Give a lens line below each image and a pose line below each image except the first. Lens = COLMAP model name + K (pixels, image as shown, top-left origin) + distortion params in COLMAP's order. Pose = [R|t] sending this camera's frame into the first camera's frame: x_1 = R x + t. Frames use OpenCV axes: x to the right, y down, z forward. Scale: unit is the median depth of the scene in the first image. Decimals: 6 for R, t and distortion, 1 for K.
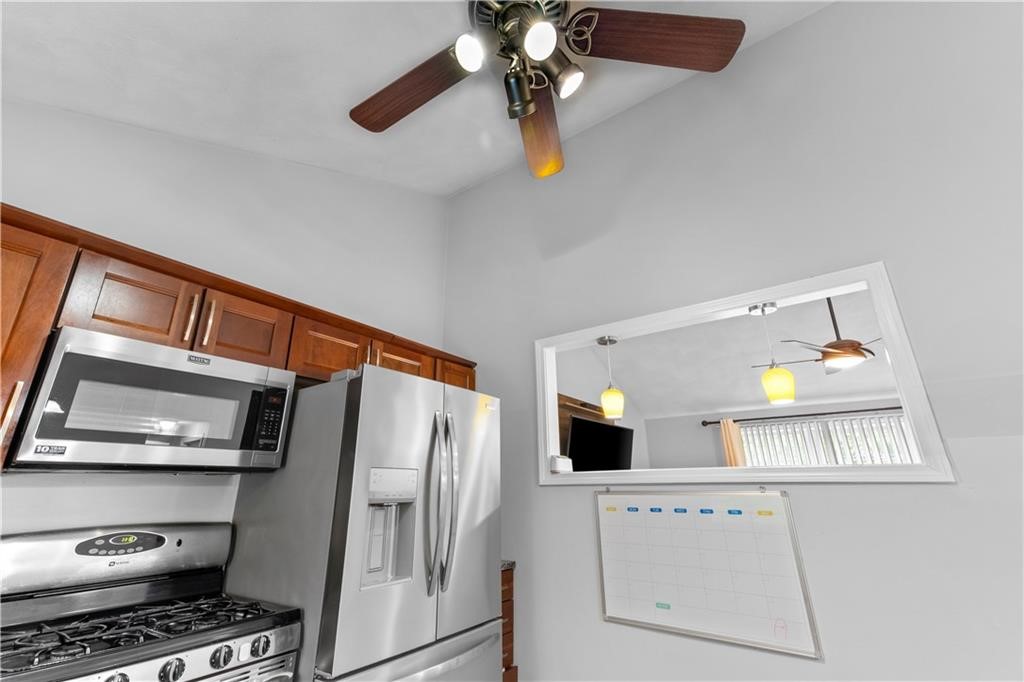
lens RADIAL K [[448.3, 0, 517.2], [0, 448.3, 342.2], [0, 0, 1]] dist [0.038321, -0.003841]
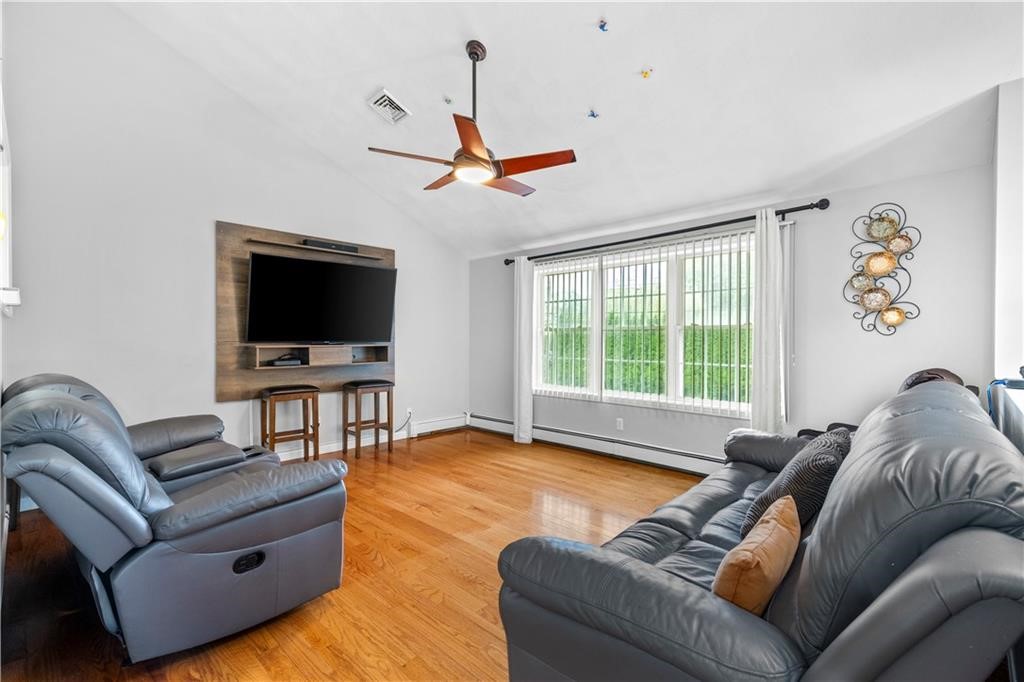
lens RADIAL K [[448.3, 0, 506.9], [0, 448.3, 338.1], [0, 0, 1]] dist [0.038321, -0.003841]
pose [[0.989268, 0.015554, -0.145283, 1.268772], [0.031899, 0.947342, 0.318631, 0.085718], [0.142589, -0.319846, 0.936679, 0.247740]]
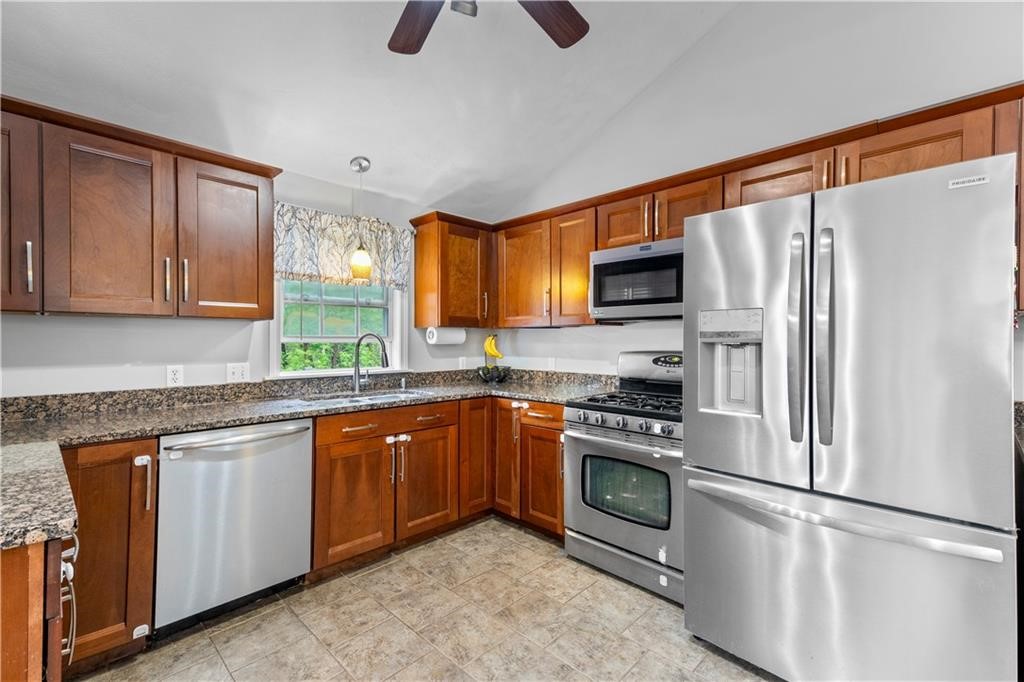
lens RADIAL K [[448.3, 0, 514.4], [0, 448.3, 340.7], [0, 0, 1]] dist [0.038321, -0.003841]
pose [[-0.145243, 0.008630, -0.989358, 0.522805], [0.313439, 0.948858, -0.037738, 0.157848], [0.938435, -0.315585, -0.140520, 0.455862]]
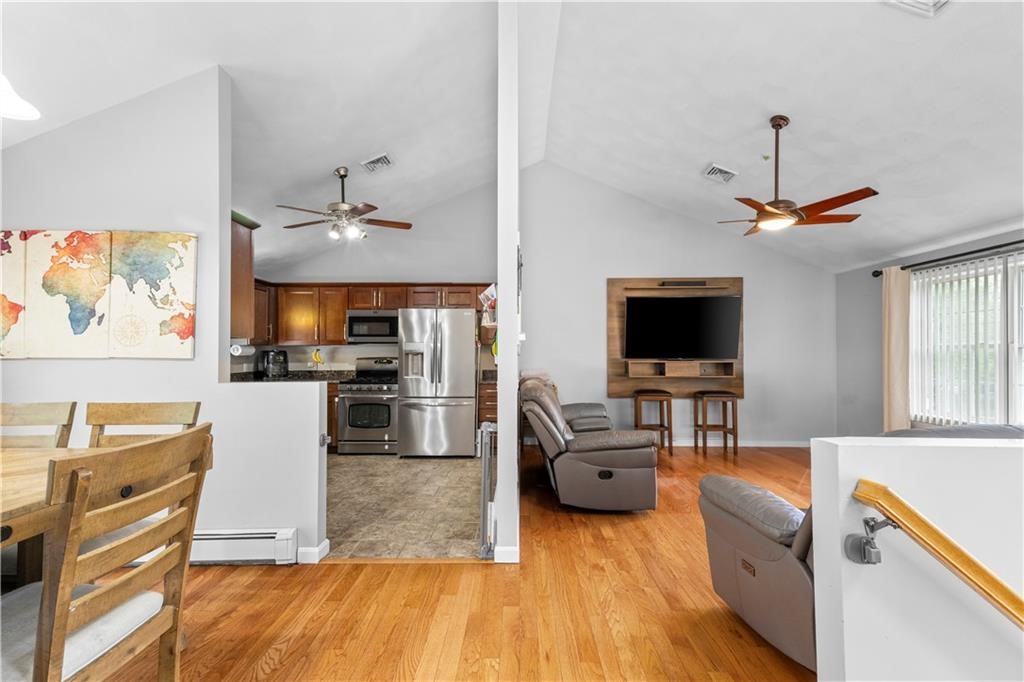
lens RADIAL K [[448.3, 0, 513.4], [0, 448.3, 341.7], [0, 0, 1]] dist [0.038321, -0.003841]
pose [[0.569640, -0.003155, -0.821888, 1.691004], [0.256087, 0.950894, 0.173841, -0.046461], [0.780980, -0.309502, 0.542475, -0.052890]]
